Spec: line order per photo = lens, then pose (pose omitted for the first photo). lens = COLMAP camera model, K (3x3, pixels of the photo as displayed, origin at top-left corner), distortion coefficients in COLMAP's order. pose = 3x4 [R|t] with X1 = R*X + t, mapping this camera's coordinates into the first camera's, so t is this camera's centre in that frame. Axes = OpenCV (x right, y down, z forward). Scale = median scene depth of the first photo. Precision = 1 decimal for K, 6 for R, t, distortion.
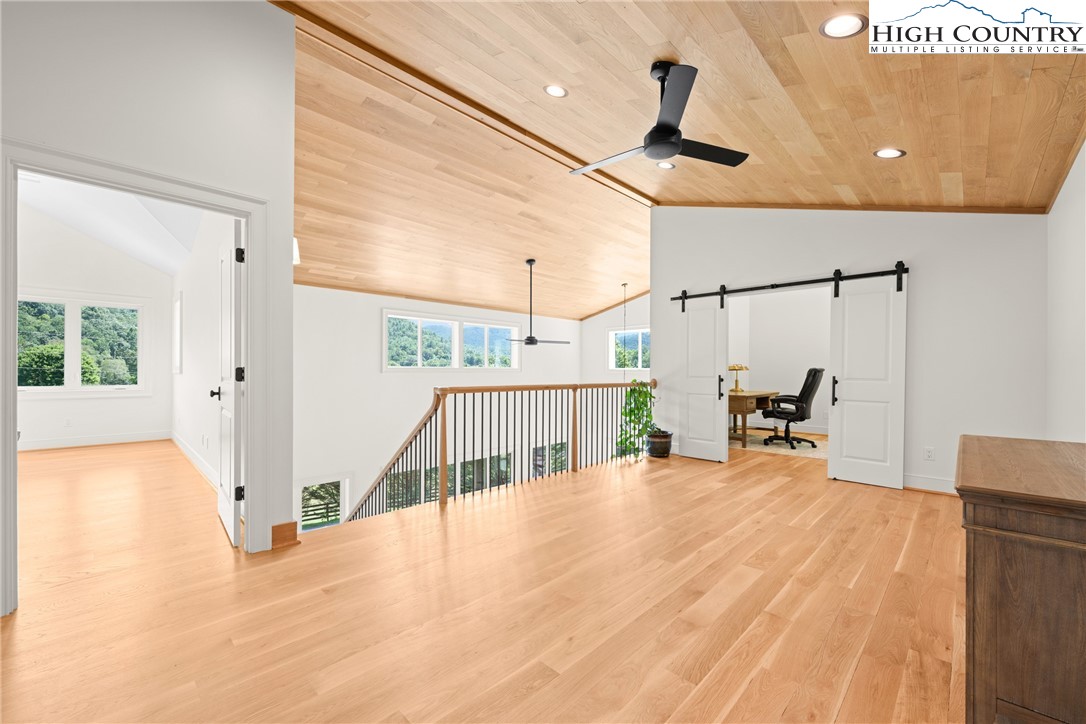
lens RADIAL K [[430.4, 0, 540.5], [0, 430.4, 367.3], [0, 0, 1]] dist [-0.000612, -0.000100]
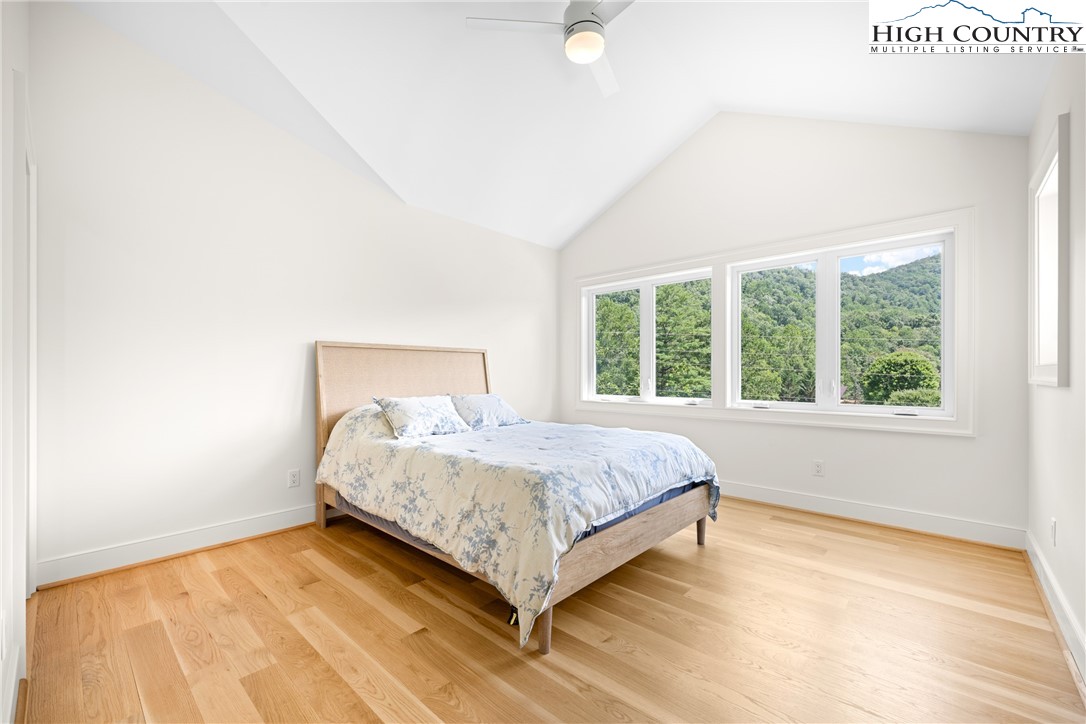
lens RADIAL K [[441.1, 0, 536.8], [0, 441.1, 379.9], [0, 0, 1]] dist [0.000410, -0.000020]
pose [[0.031932, 0.010057, -0.999439, -0.026970], [0.006504, 0.999926, 0.010269, 0.000202], [0.999469, -0.006828, 0.031864, 0.031084]]
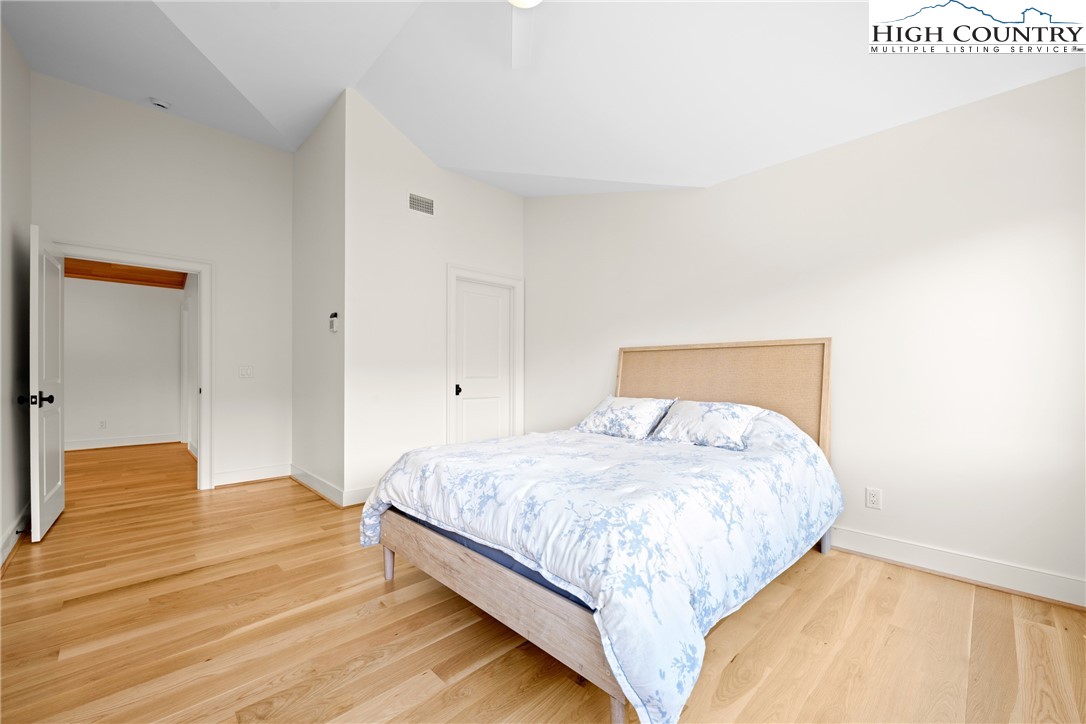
lens RADIAL K [[430.4, 0, 540.5], [0, 430.4, 367.3], [0, 0, 1]] dist [-0.000612, -0.000100]
pose [[-0.999805, 0.002572, 0.019584, -0.876404], [0.002158, 0.999775, -0.021097, -0.002936], [-0.019634, -0.021051, -0.999586, 0.823930]]
